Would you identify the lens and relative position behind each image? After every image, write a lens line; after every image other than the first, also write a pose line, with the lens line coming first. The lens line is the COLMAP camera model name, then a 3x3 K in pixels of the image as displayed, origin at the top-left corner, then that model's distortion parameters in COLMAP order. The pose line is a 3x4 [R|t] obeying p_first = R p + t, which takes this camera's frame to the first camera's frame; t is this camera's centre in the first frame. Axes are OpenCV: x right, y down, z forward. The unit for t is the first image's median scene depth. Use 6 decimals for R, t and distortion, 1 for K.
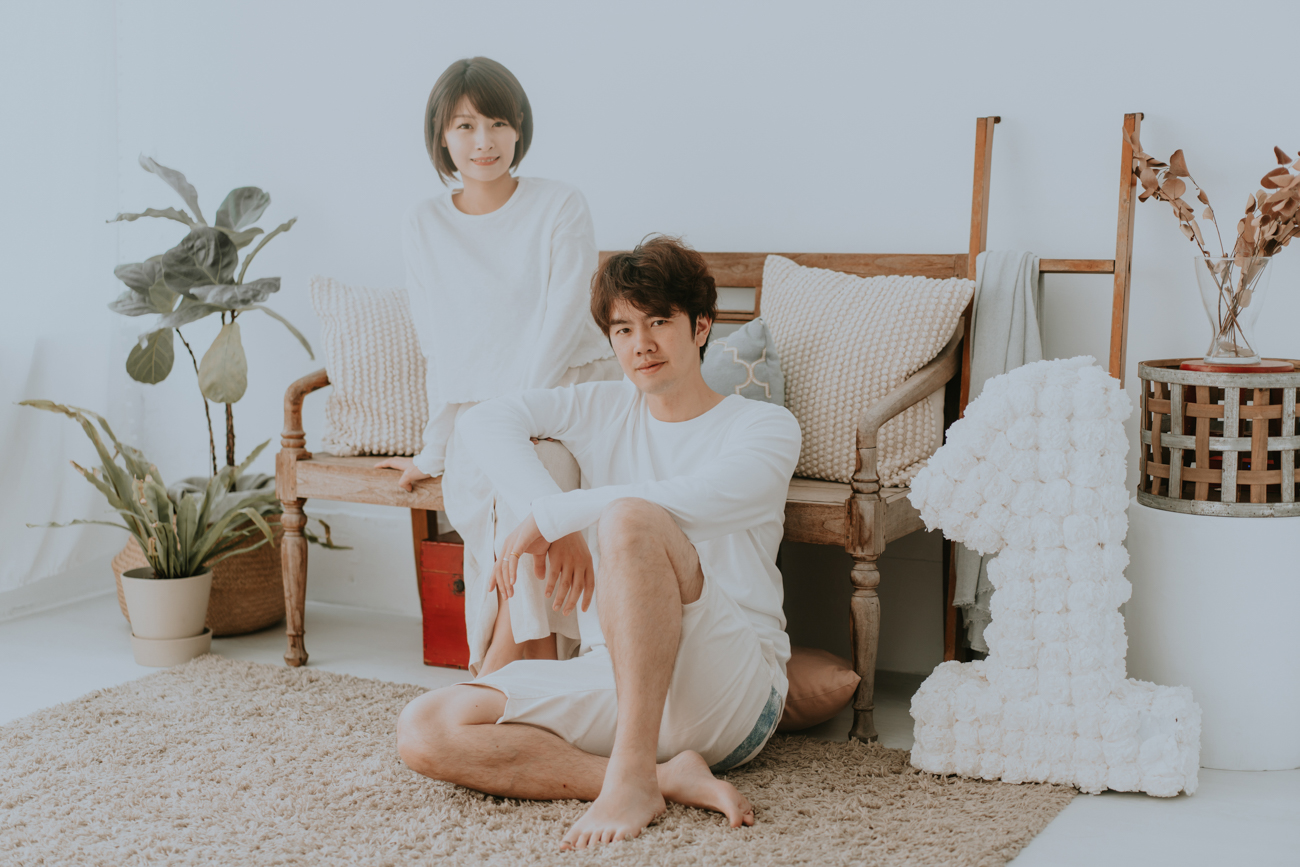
lens RADIAL K [[1903.7, 0, 650.0], [0, 1903.7, 433.5], [0, 0, 1]] dist [-0.040307, -0.106713]
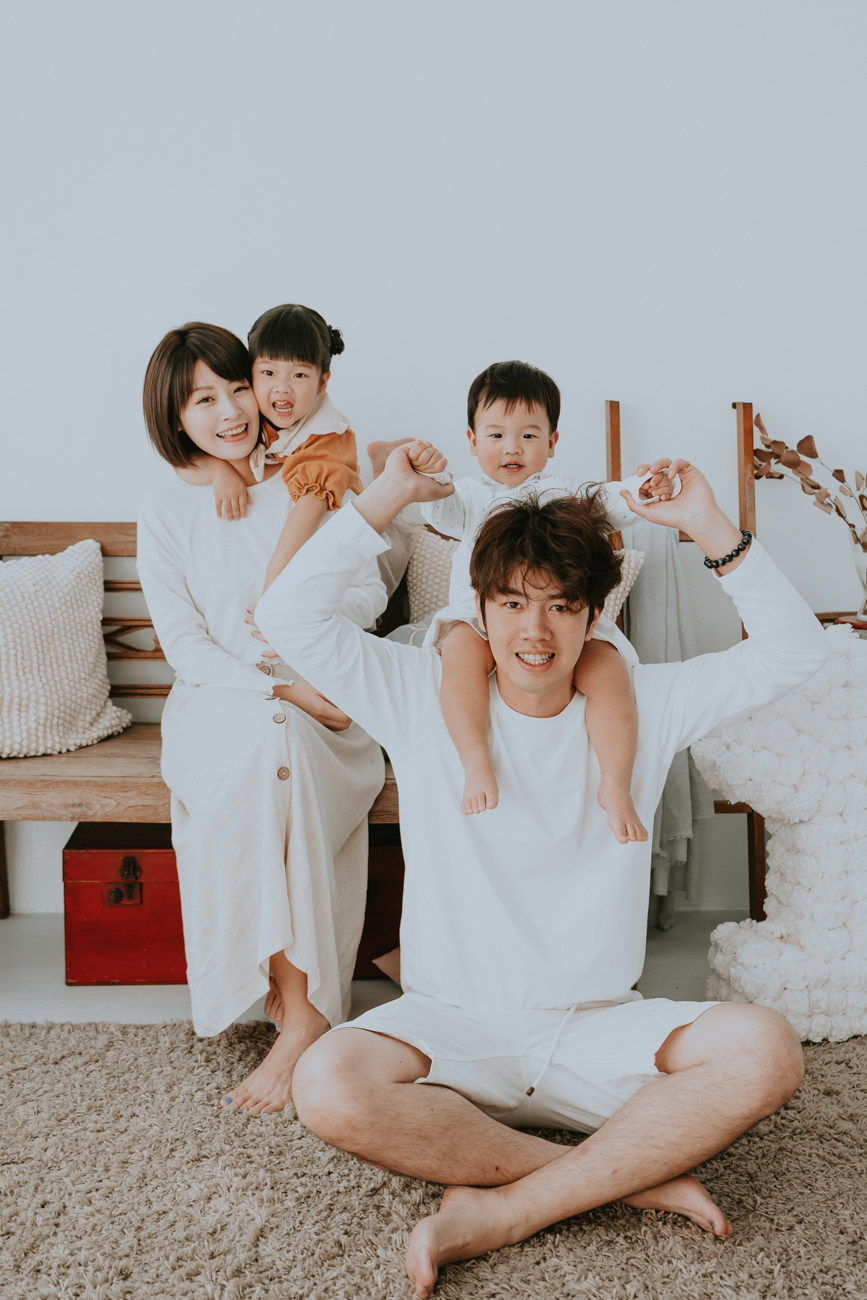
lens RADIAL K [[1305.1, 0, 428.7], [0, 1305.1, 543.9], [0, 0, 1]] dist [-0.042262, 0.009316]
pose [[0.868009, -0.021002, 0.496103, -0.303862], [0.049185, 0.997828, -0.043815, -0.058680], [-0.494106, 0.062433, 0.867157, 0.417314]]
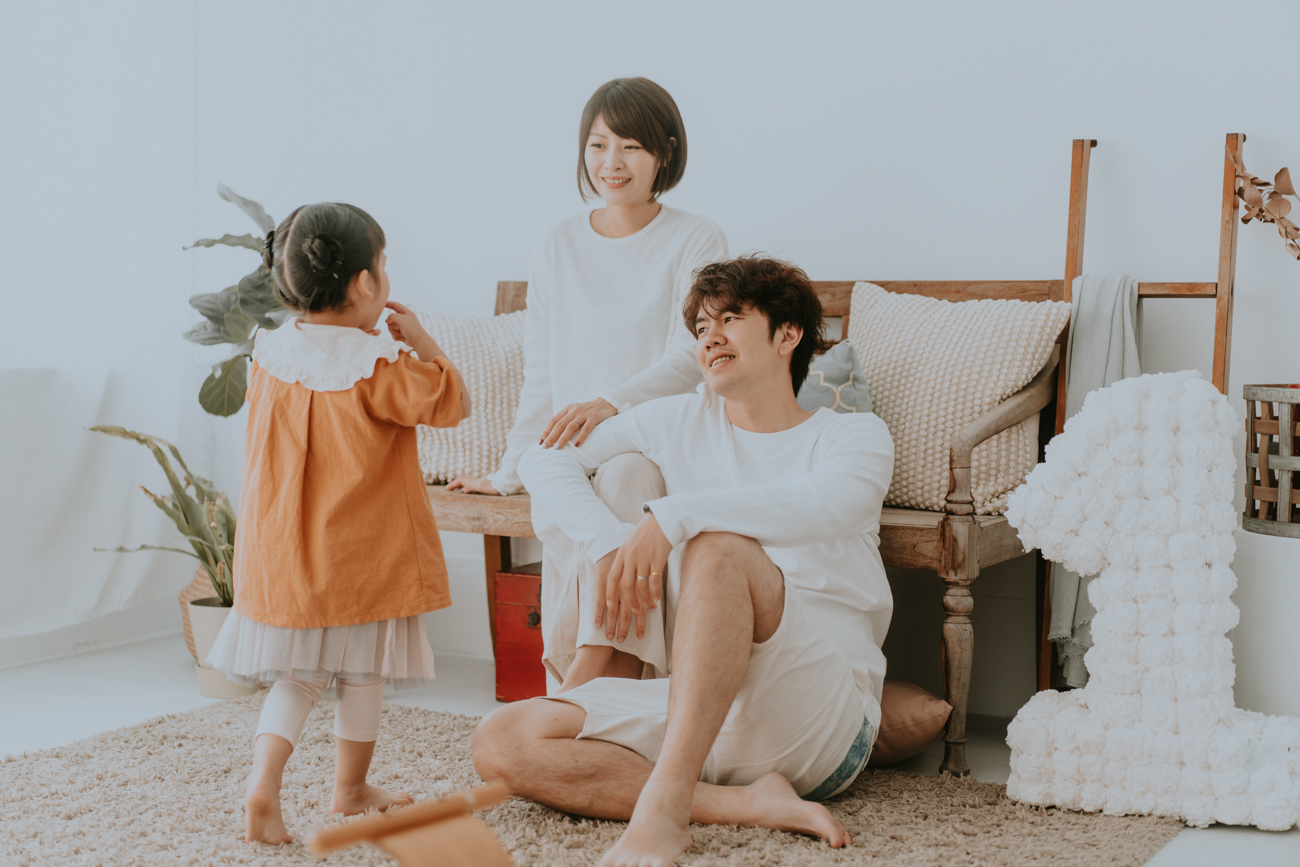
lens RADIAL K [[1903.7, 0, 650.0], [0, 1903.7, 433.5], [0, 0, 1]] dist [-0.040307, -0.106713]
pose [[0.999362, 0.012717, -0.033372, -0.010856], [-0.014579, 0.998314, -0.056186, 0.043631], [0.032601, 0.056636, 0.997862, 0.030222]]
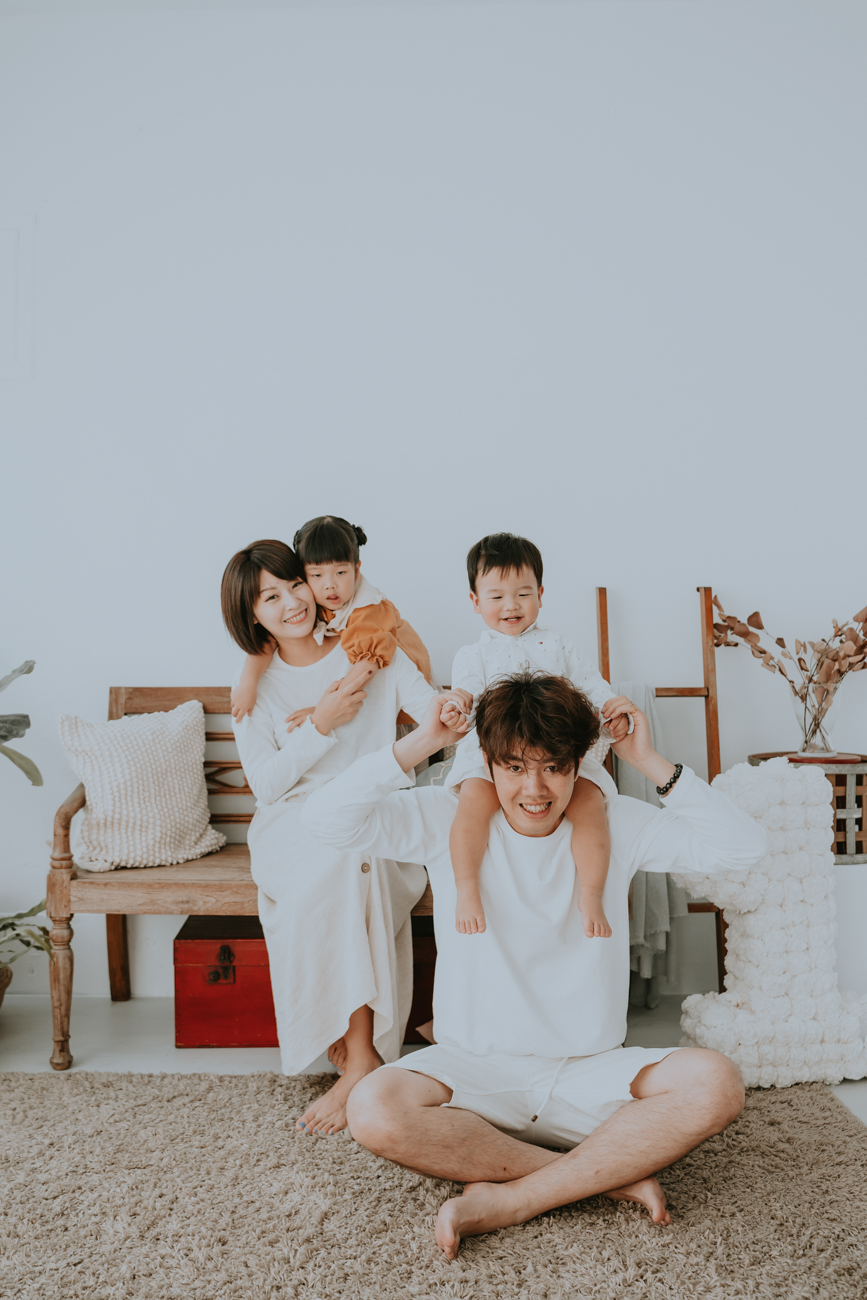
lens RADIAL K [[1107.0, 0, 433.5], [0, 1107.0, 650.0], [0, 0, 1]] dist [-0.044410, 0.002480]
pose [[0.885945, -0.001150, 0.463789, -0.324694], [0.057726, 0.992494, -0.107809, -0.041467], [-0.460184, 0.122285, 0.879362, 0.356179]]
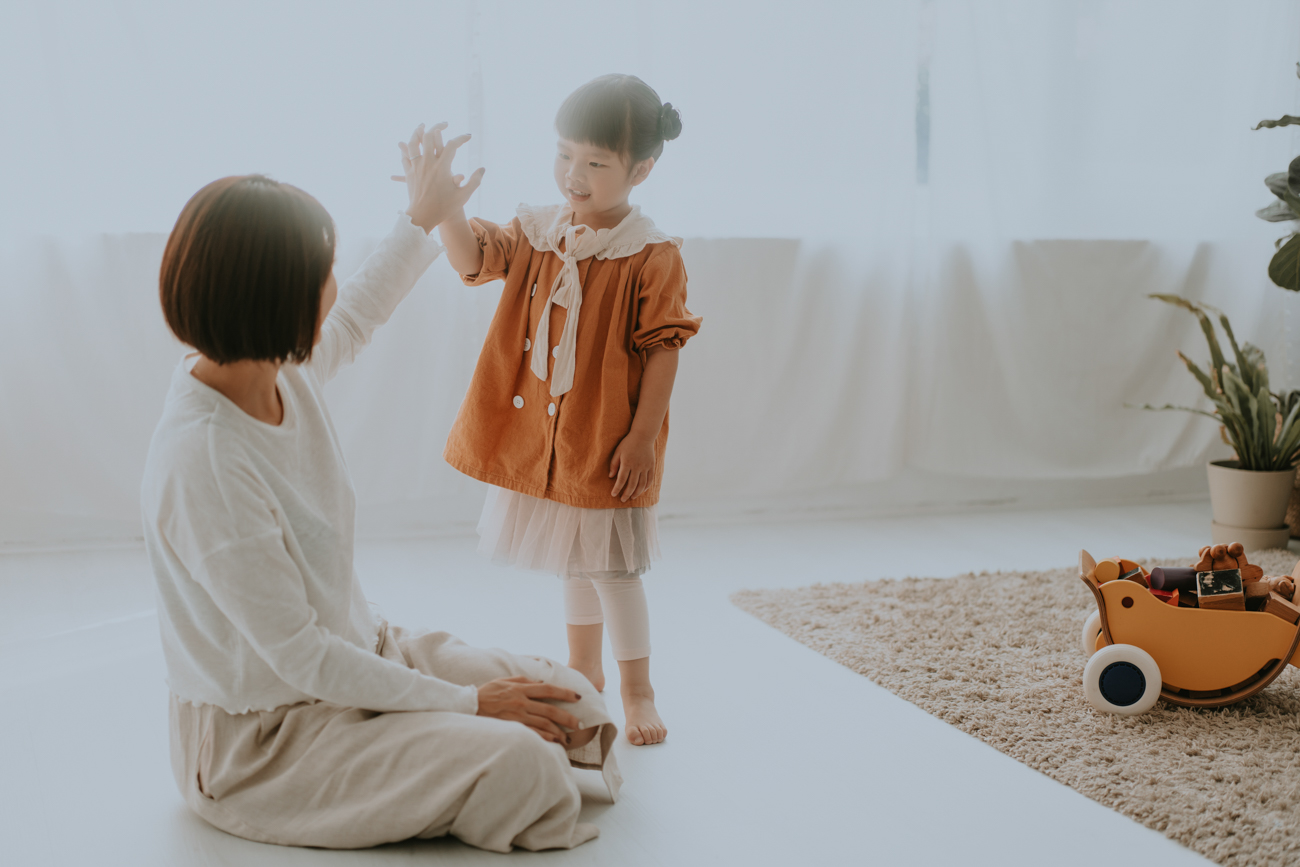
lens RADIAL K [[1903.7, 0, 650.0], [0, 1903.7, 433.5], [0, 0, 1]] dist [-0.040307, -0.106713]
pose [[0.711632, 0.106373, -0.694453, 0.259574], [-0.093046, 0.994034, 0.056914, 0.031045], [0.696363, 0.024114, 0.717284, 0.032696]]
